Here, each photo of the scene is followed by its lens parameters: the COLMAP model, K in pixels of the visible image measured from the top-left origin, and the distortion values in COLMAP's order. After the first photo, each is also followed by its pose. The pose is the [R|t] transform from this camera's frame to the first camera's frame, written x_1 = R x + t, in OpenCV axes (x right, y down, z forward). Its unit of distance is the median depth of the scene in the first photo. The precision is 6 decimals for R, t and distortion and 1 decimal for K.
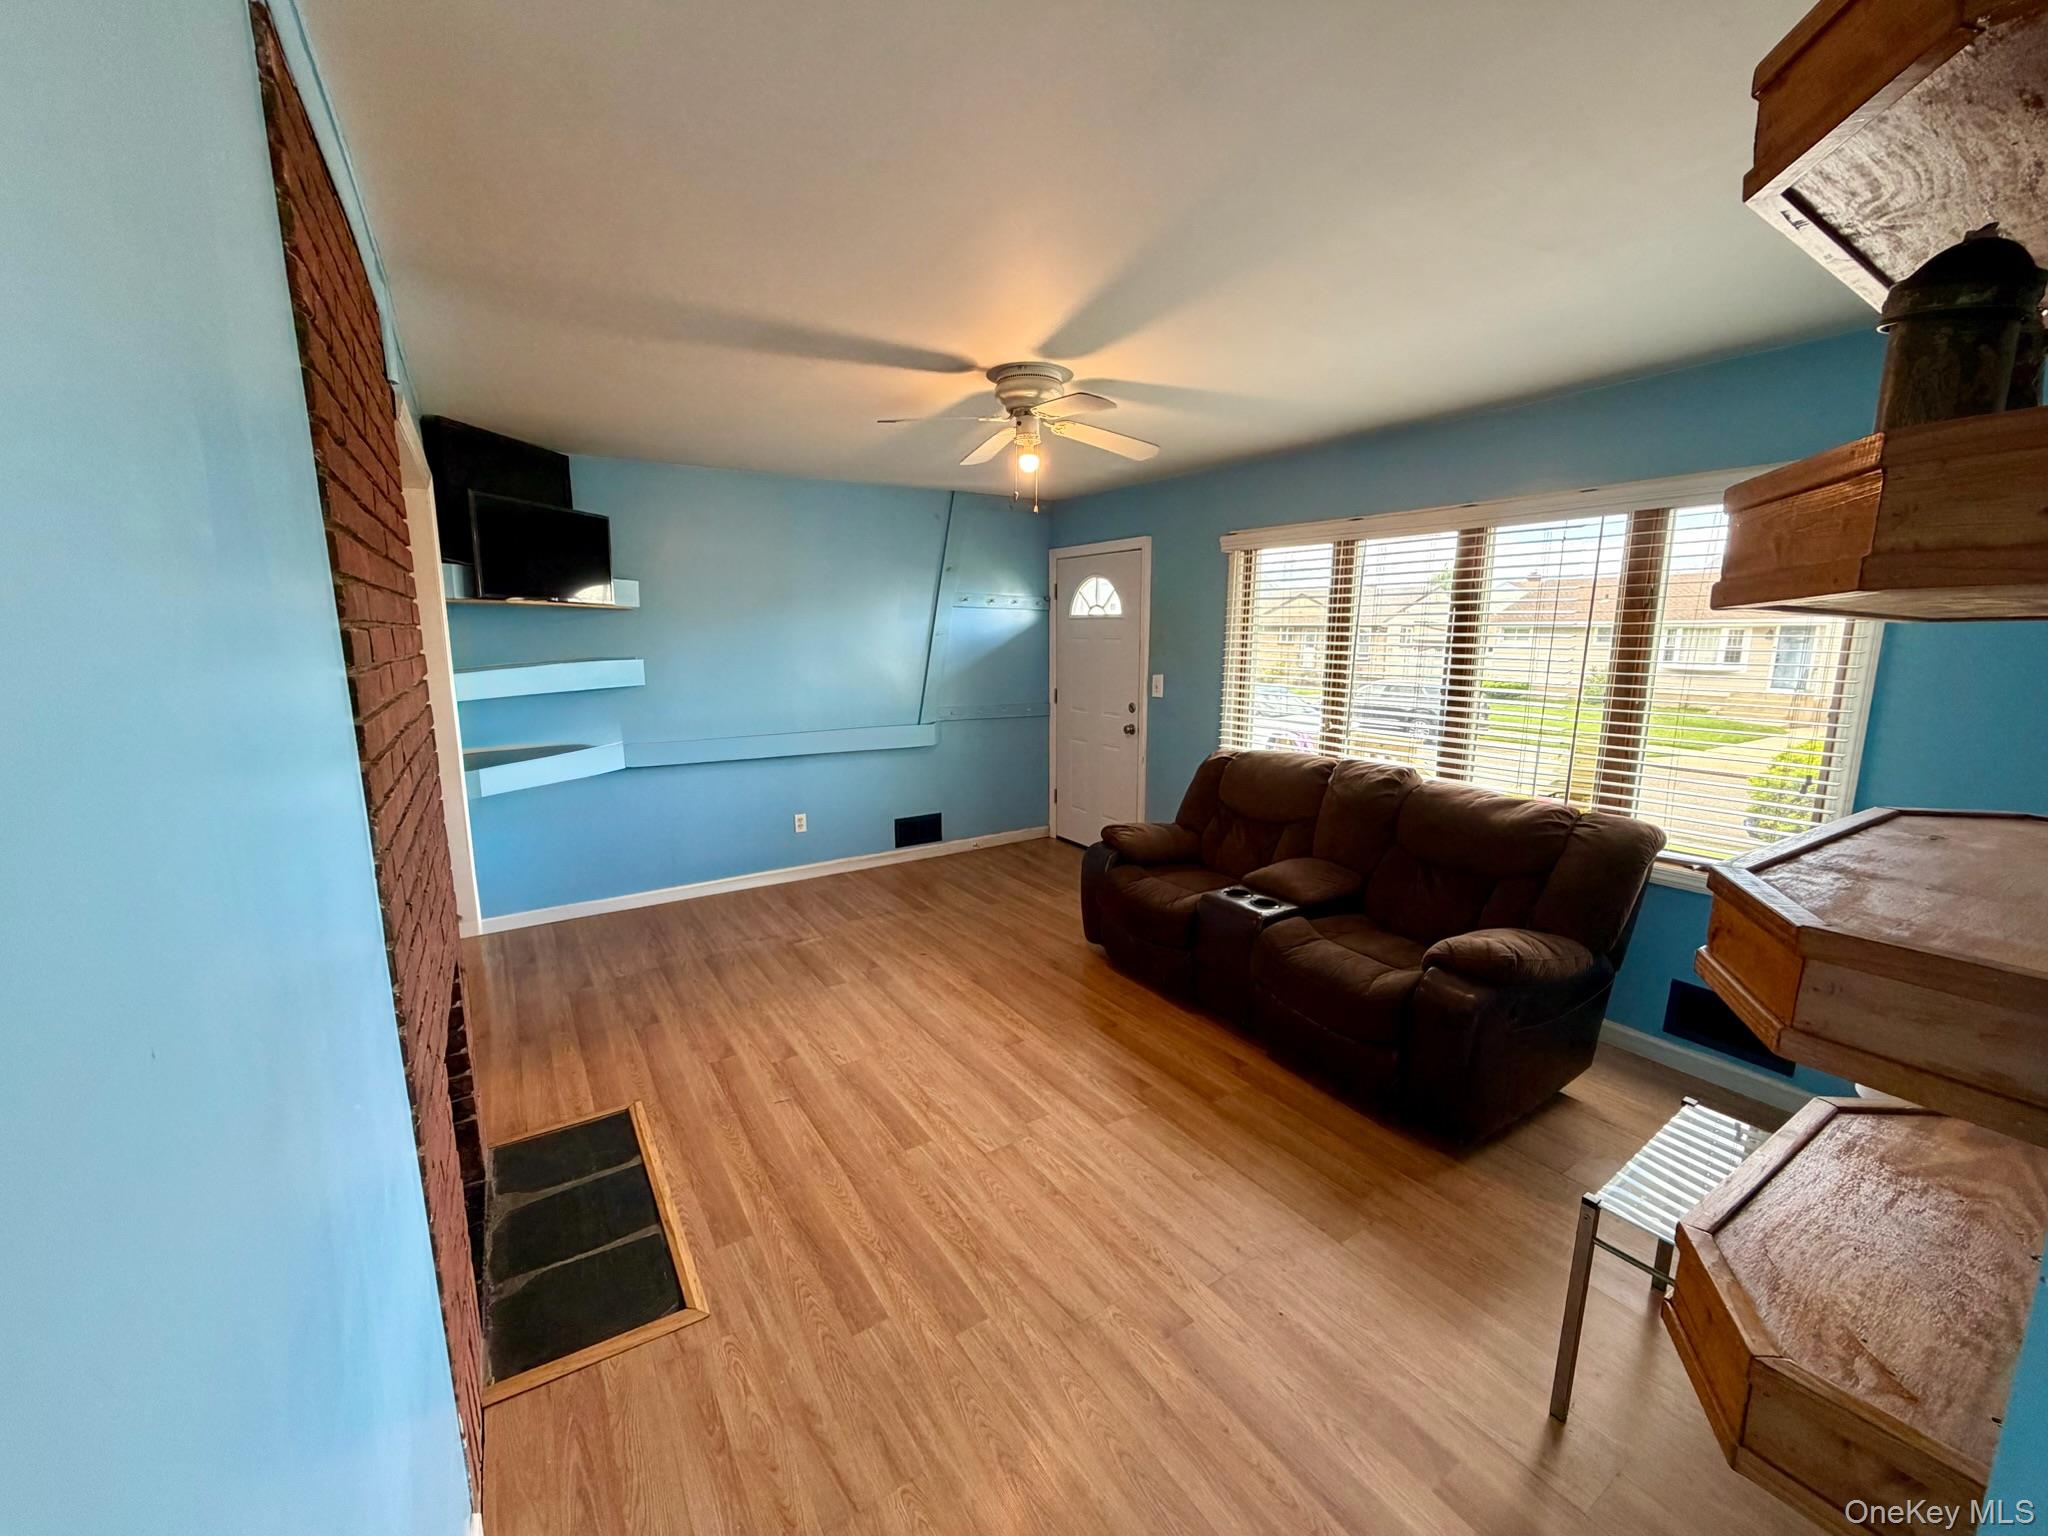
lens RADIAL K [[816.4, 0, 1017.9], [0, 816.4, 764.5], [0, 0, 1]] dist [-0.000008, -0.000074]
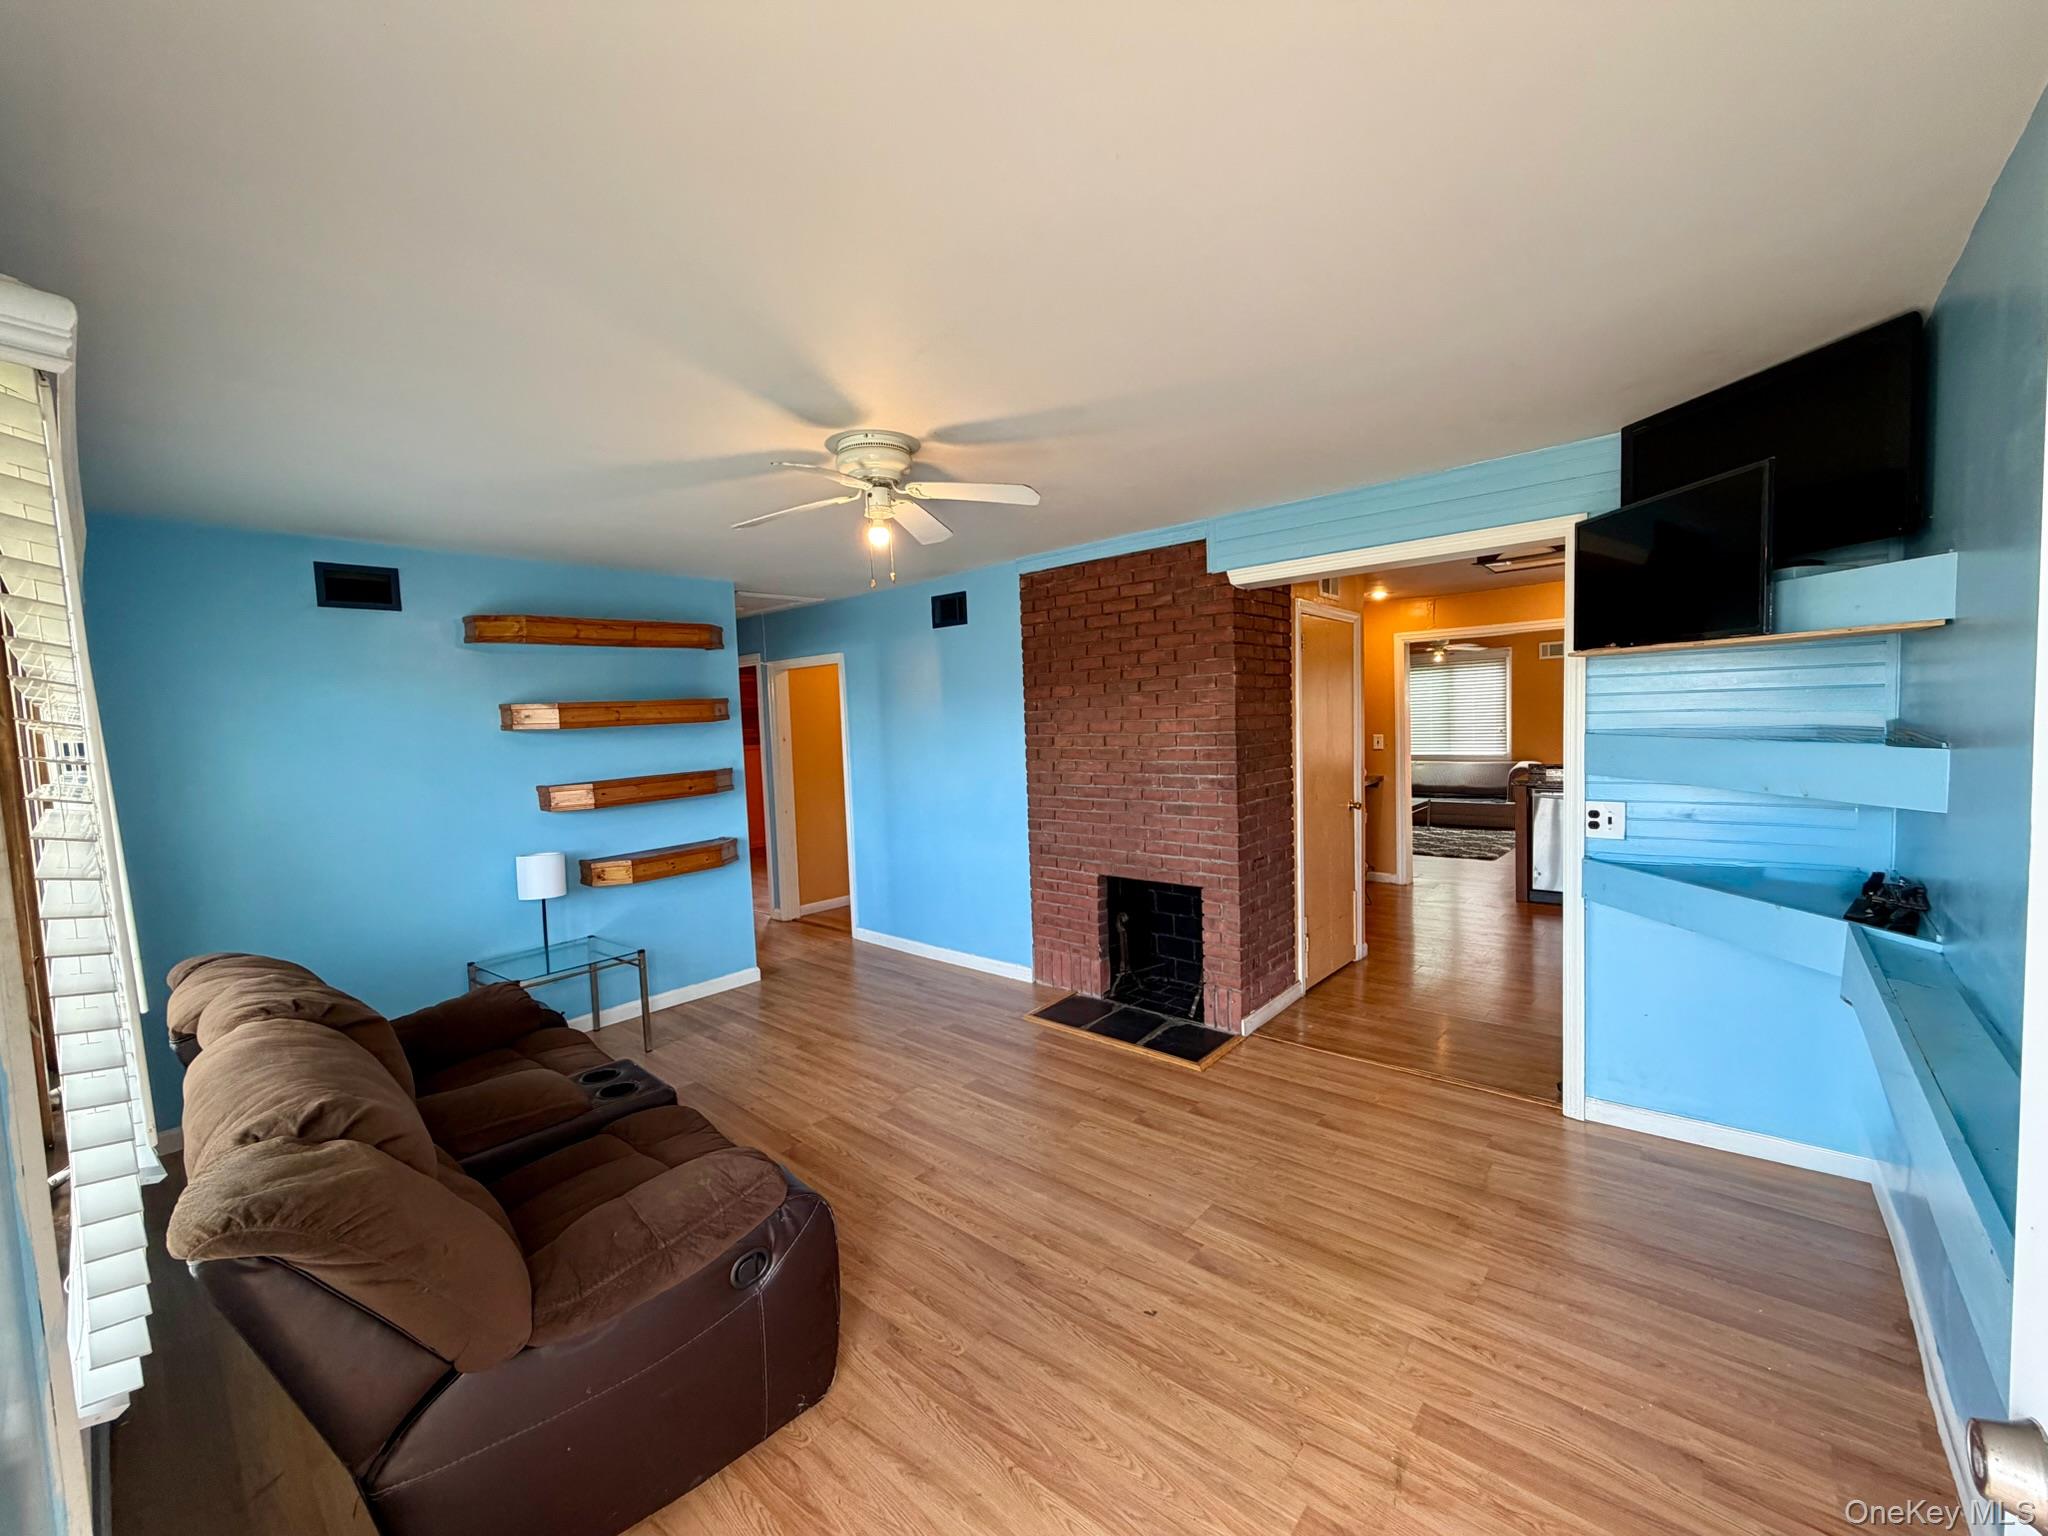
lens RADIAL K [[816.4, 0, 1017.9], [0, 816.4, 764.5], [0, 0, 1]] dist [-0.000008, -0.000074]
pose [[-0.962503, 0.052635, -0.266115, 0.116284], [-0.006050, 0.976586, 0.215041, -0.298367], [0.271203, 0.208588, -0.939649, 1.839043]]
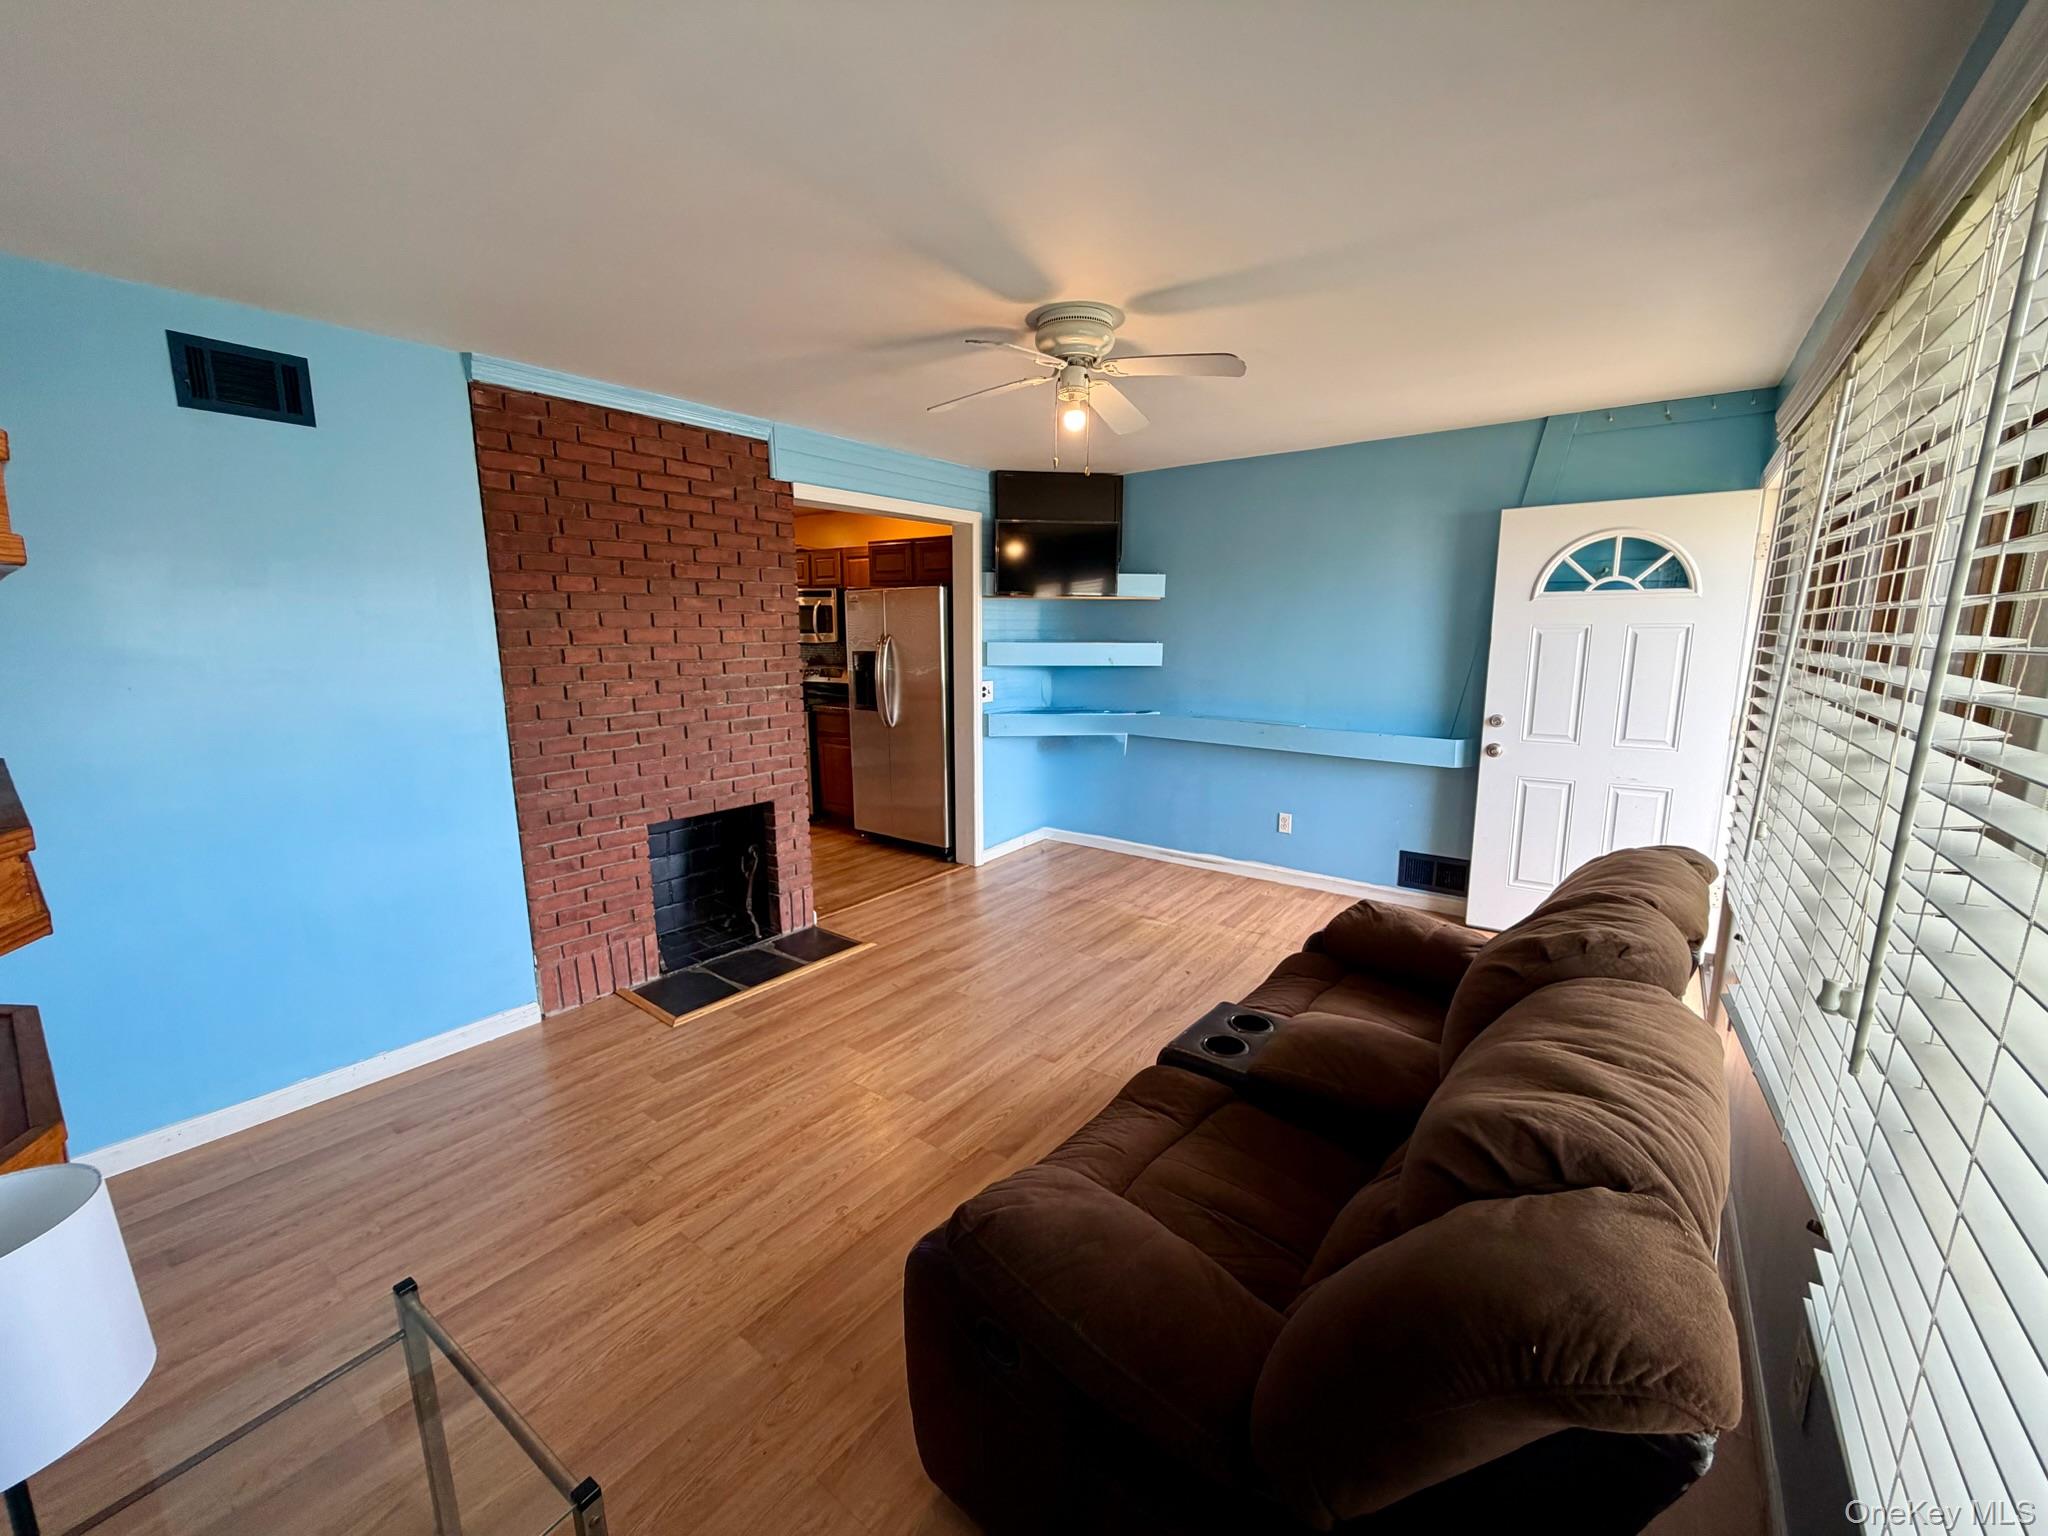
lens RADIAL K [[816.4, 0, 1017.9], [0, 816.4, 764.5], [0, 0, 1]] dist [-0.000008, -0.000074]
pose [[0.335313, 0.156621, -0.928997, 0.819882], [-0.150064, 0.982374, 0.111455, -0.086413], [0.930078, 0.102037, 0.352906, 0.633388]]
